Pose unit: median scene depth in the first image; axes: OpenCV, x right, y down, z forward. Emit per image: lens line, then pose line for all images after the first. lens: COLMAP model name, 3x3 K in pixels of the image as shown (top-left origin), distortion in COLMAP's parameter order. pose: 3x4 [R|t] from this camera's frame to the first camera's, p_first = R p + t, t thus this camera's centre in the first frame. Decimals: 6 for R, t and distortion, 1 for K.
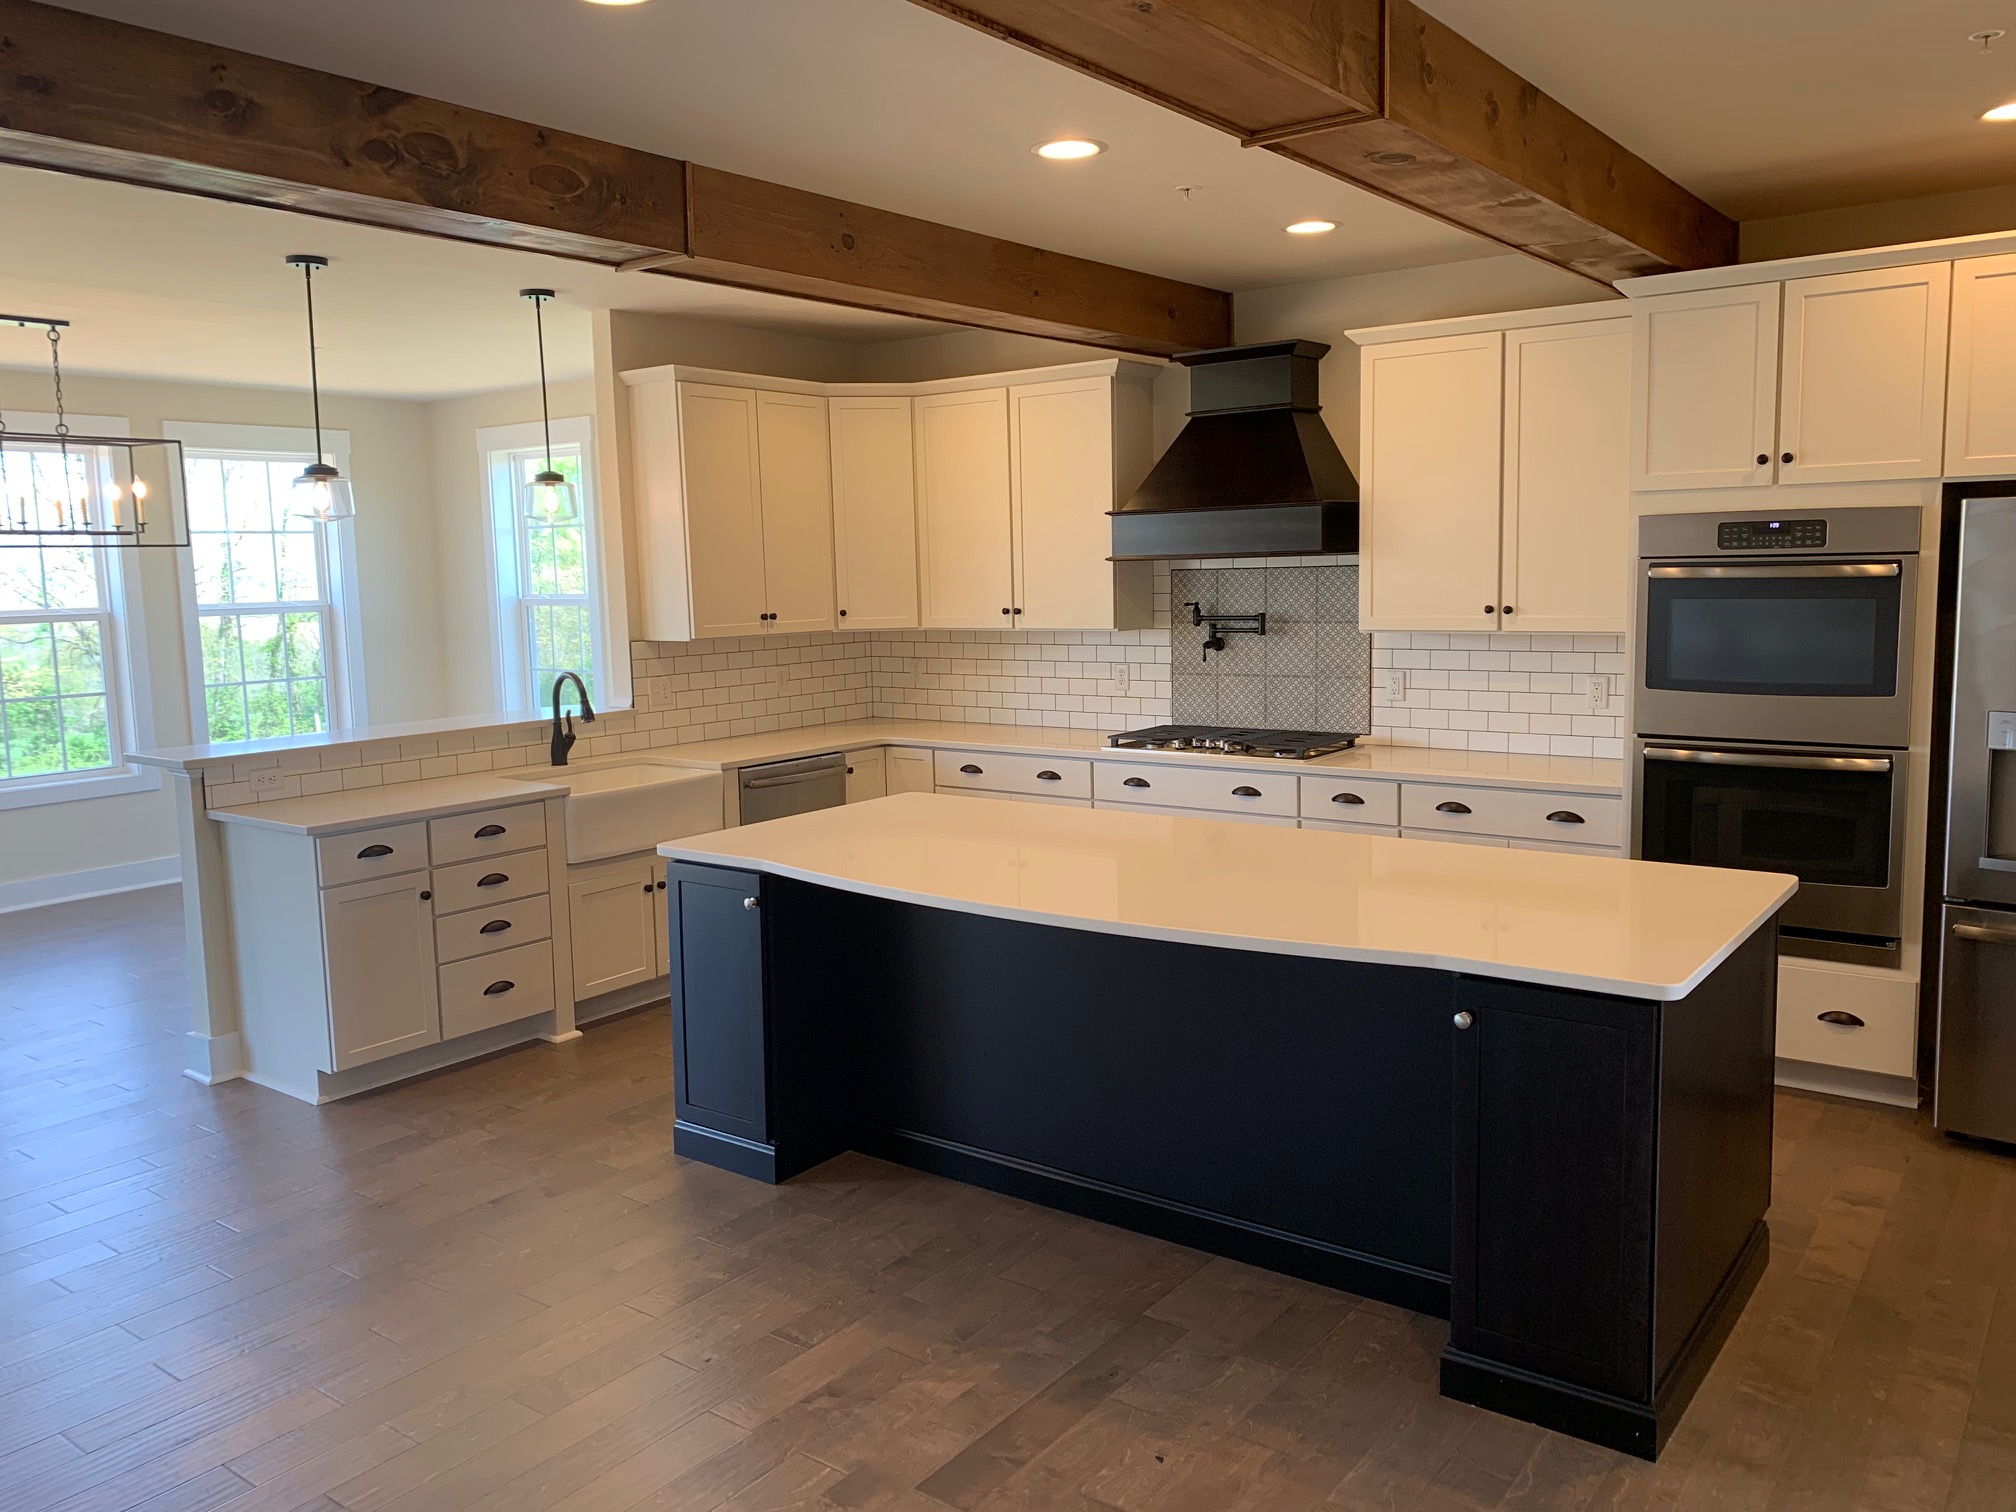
lens RADIAL K [[1541.6, 0, 1041.1], [0, 1541.6, 741.4], [0, 0, 1]] dist [0.055932, -0.053626]
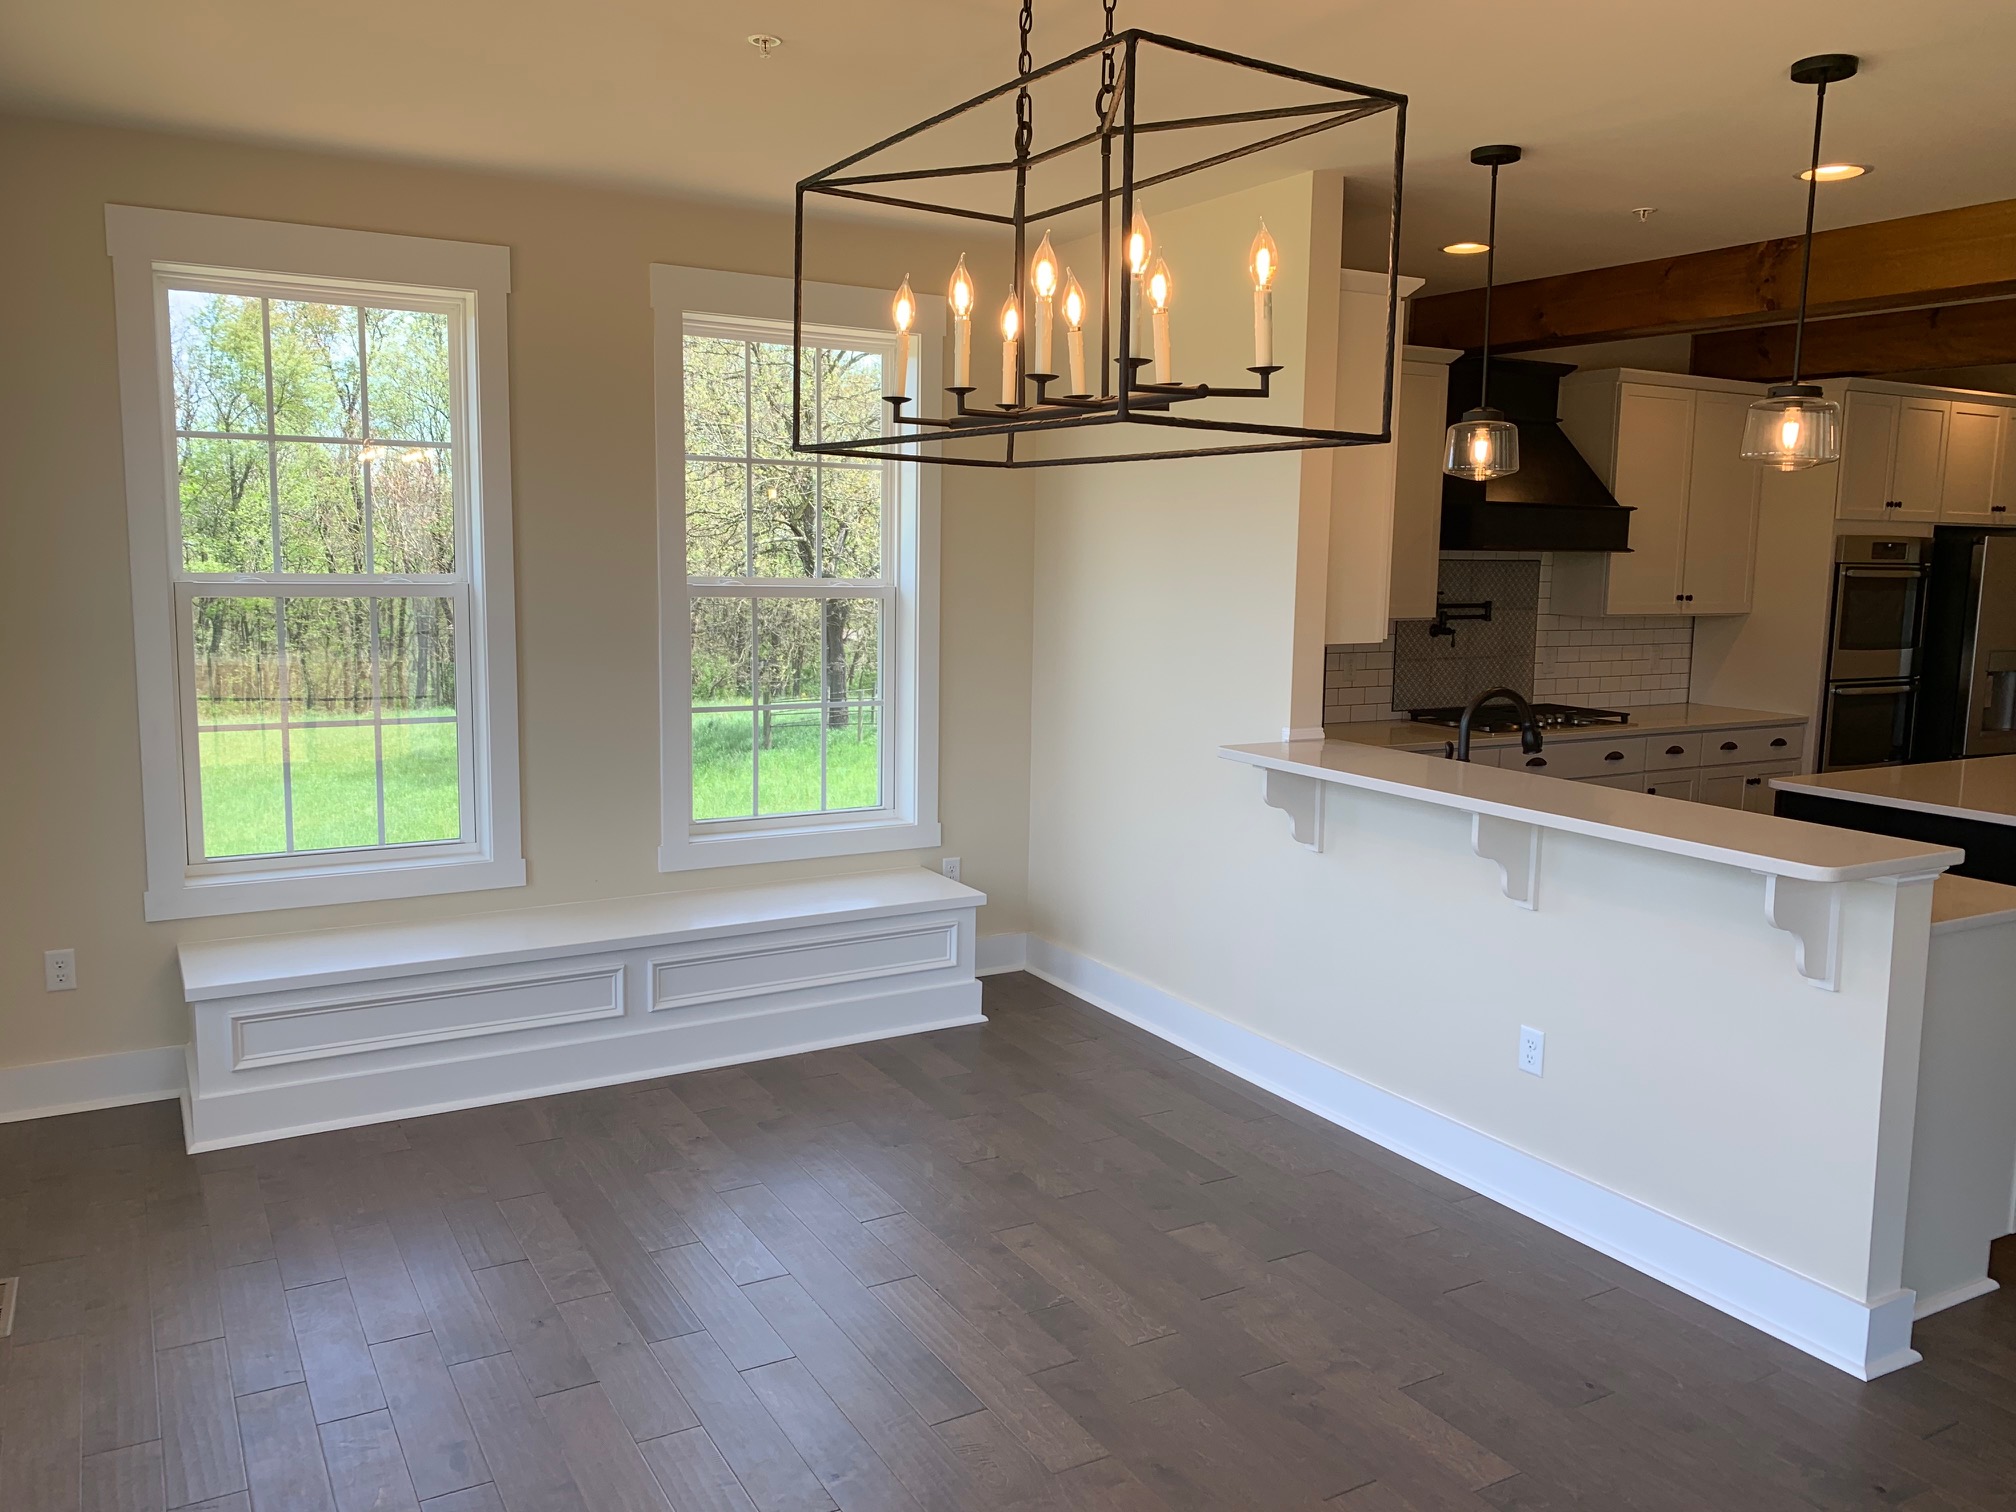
lens RADIAL K [[1541.6, 0, 1041.1], [0, 1541.6, 741.4], [0, 0, 1]] dist [0.055932, -0.053626]
pose [[0.382623, -0.090540, 0.919458, -1.008983], [0.077630, 0.994818, 0.065656, -0.080700], [-0.920637, 0.046256, 0.387669, 0.868028]]
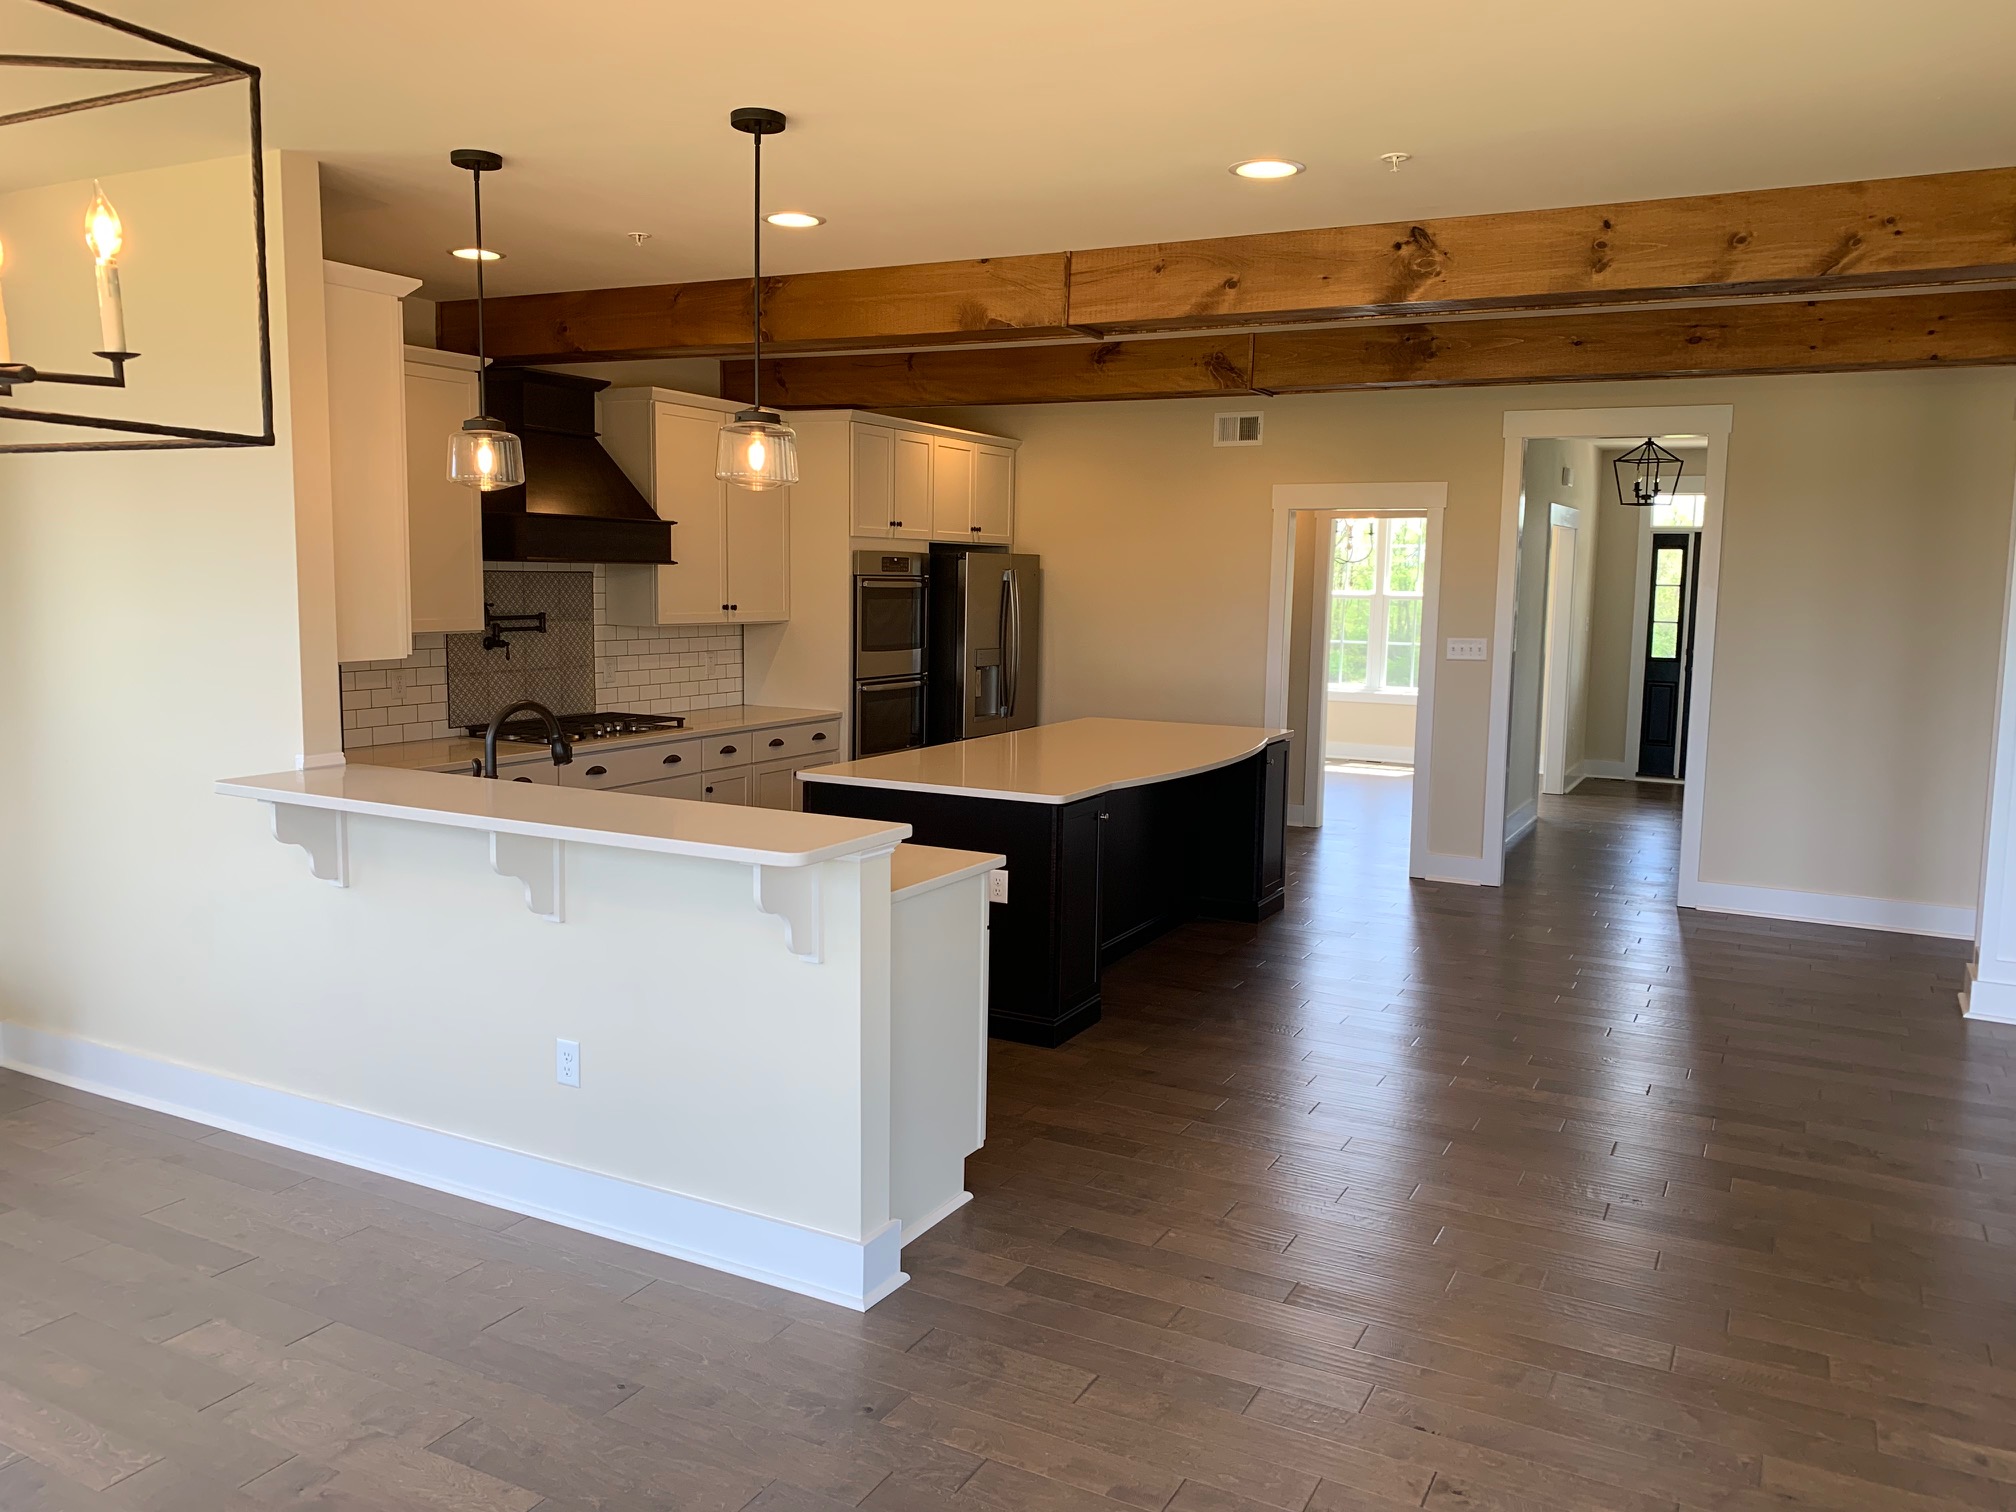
lens RADIAL K [[1525.1, 0, 1002.3], [0, 1525.1, 740.8], [0, 0, 1]] dist [0.078970, -0.079345]
pose [[-0.144491, -0.092741, 0.985150, -0.994199], [0.097418, 0.989428, 0.107432, -0.078269], [-0.984699, 0.111494, -0.133929, 0.831663]]
